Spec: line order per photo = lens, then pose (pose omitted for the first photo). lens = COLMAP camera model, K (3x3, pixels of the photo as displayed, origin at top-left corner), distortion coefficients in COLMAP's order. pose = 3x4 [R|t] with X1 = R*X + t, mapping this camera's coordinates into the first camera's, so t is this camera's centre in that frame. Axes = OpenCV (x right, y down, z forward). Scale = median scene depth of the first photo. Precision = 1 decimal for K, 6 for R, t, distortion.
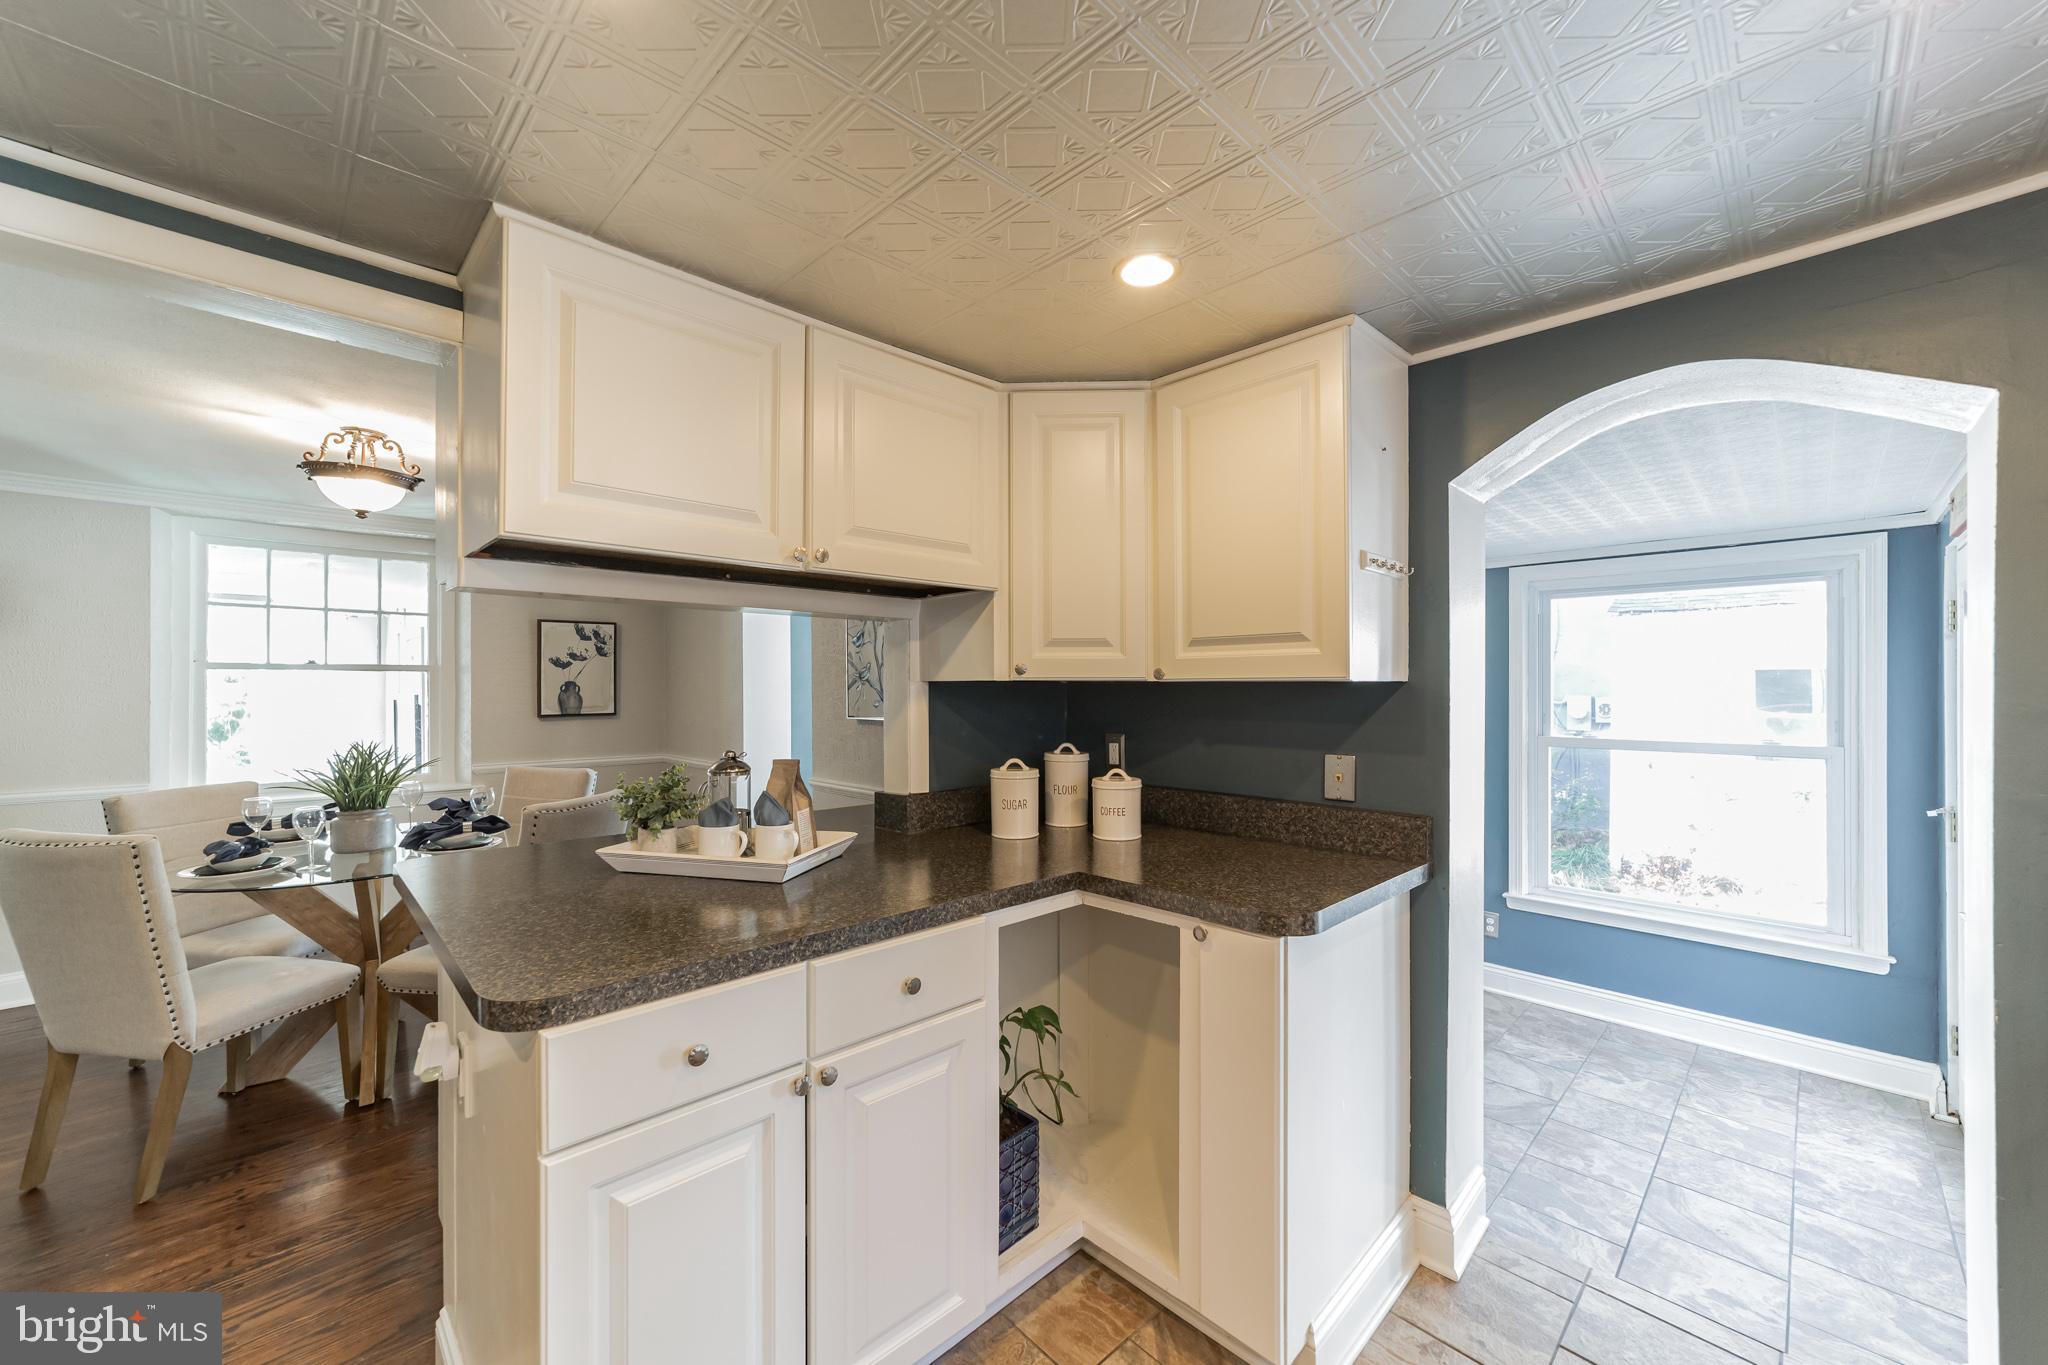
lens RADIAL K [[793.6, 0, 1039.8], [0, 793.6, 683.1], [0, 0, 1]] dist [-0.020084, 0.010030]
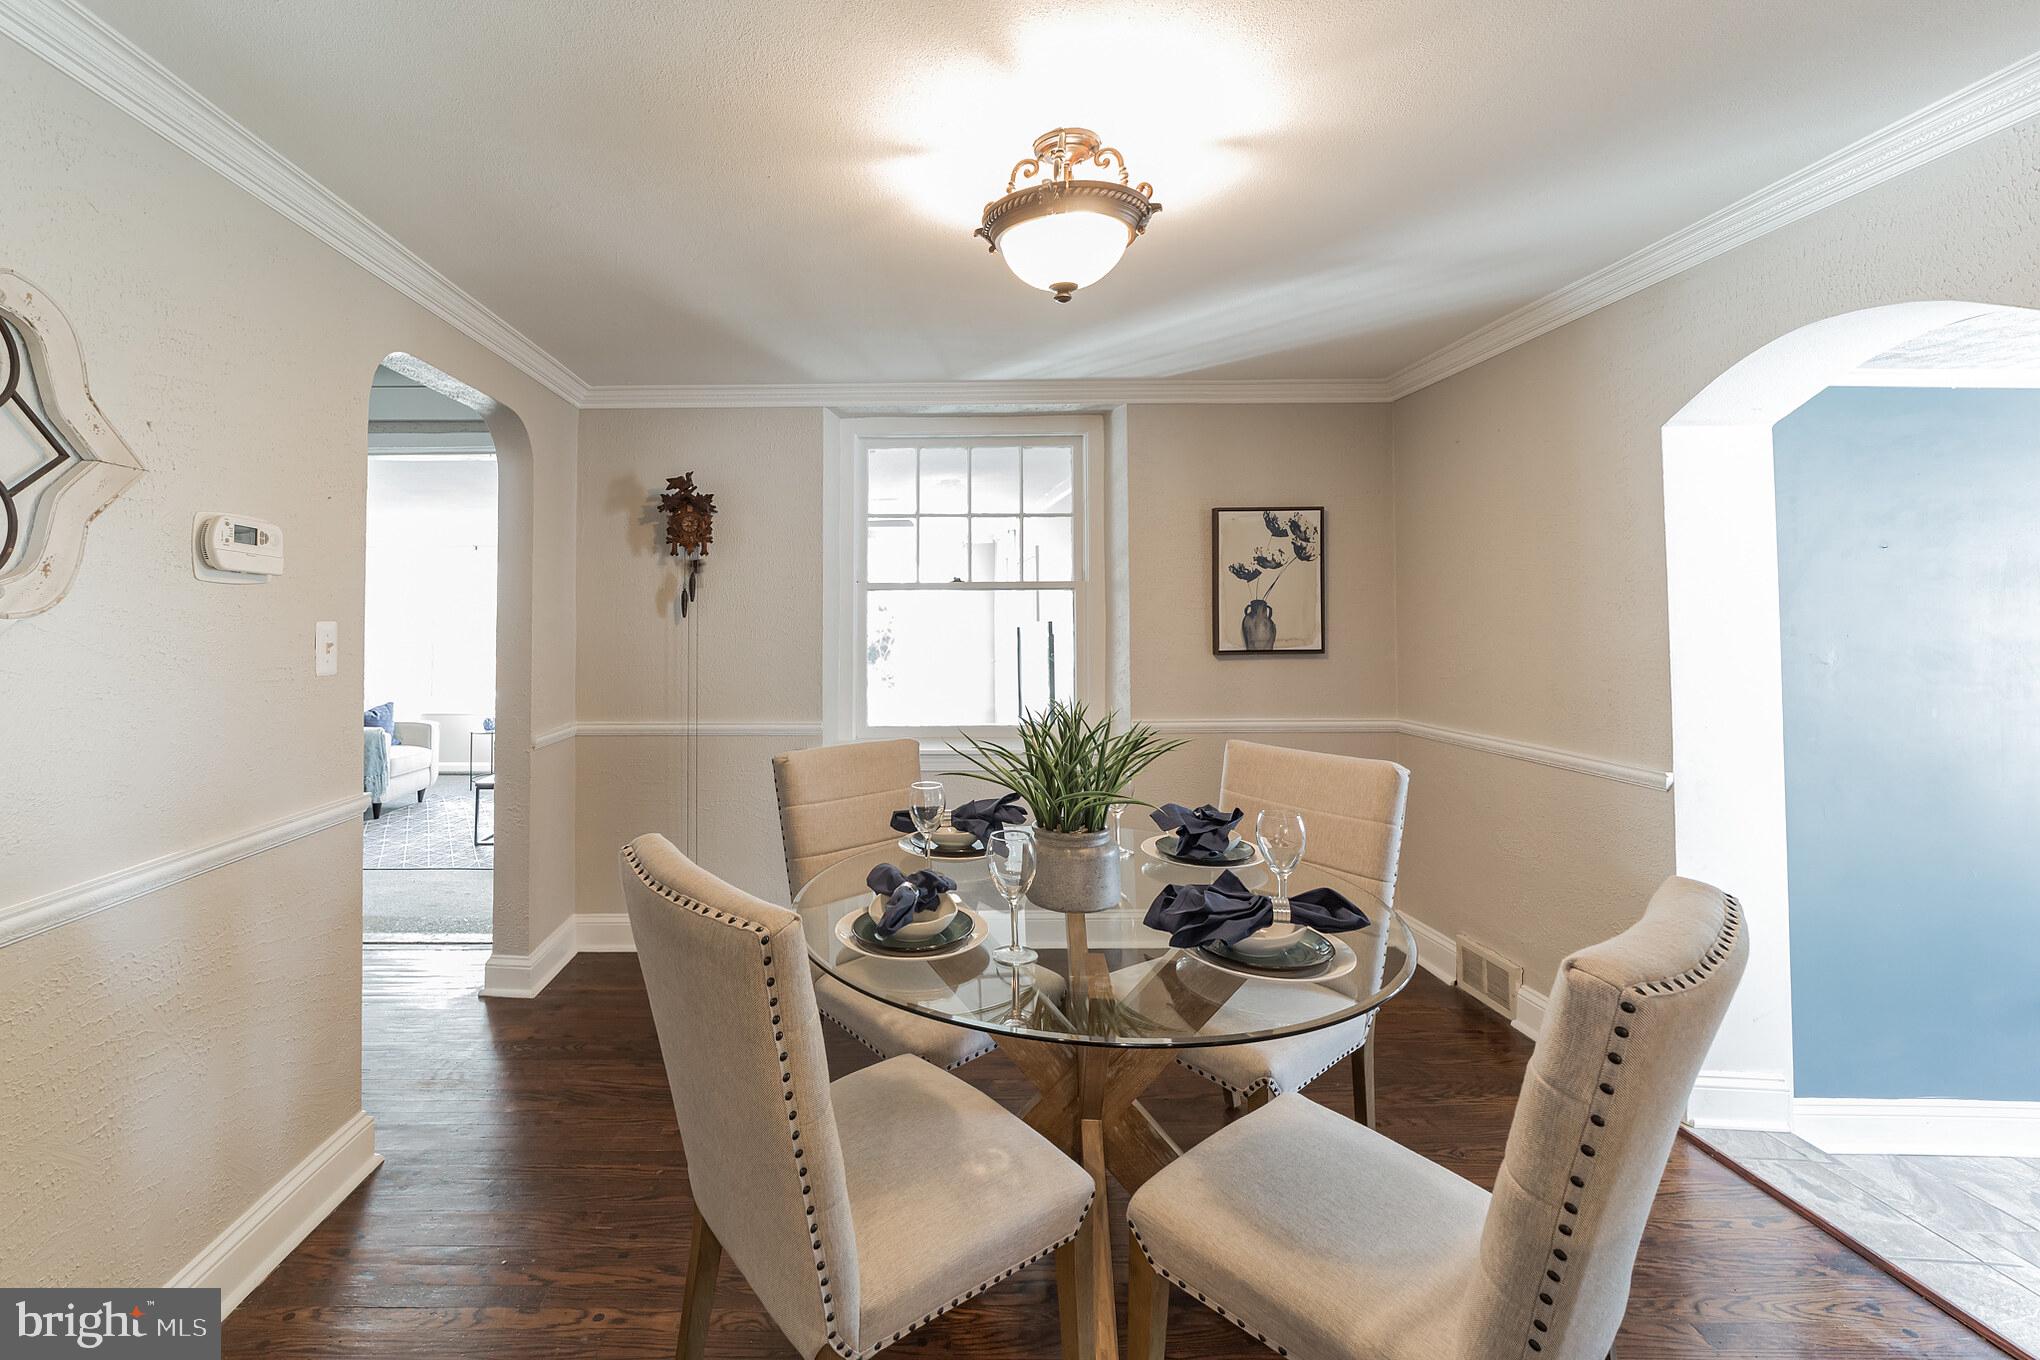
lens RADIAL K [[810.9, 0, 1026.0], [0, 810.9, 598.1], [0, 0, 1]] dist [-0.003511, 0.000053]
pose [[0.814684, -0.015451, -0.579699, -0.373748], [0.005566, 0.999807, -0.018826, 0.008000], [0.579878, 0.012111, 0.814613, 0.349369]]
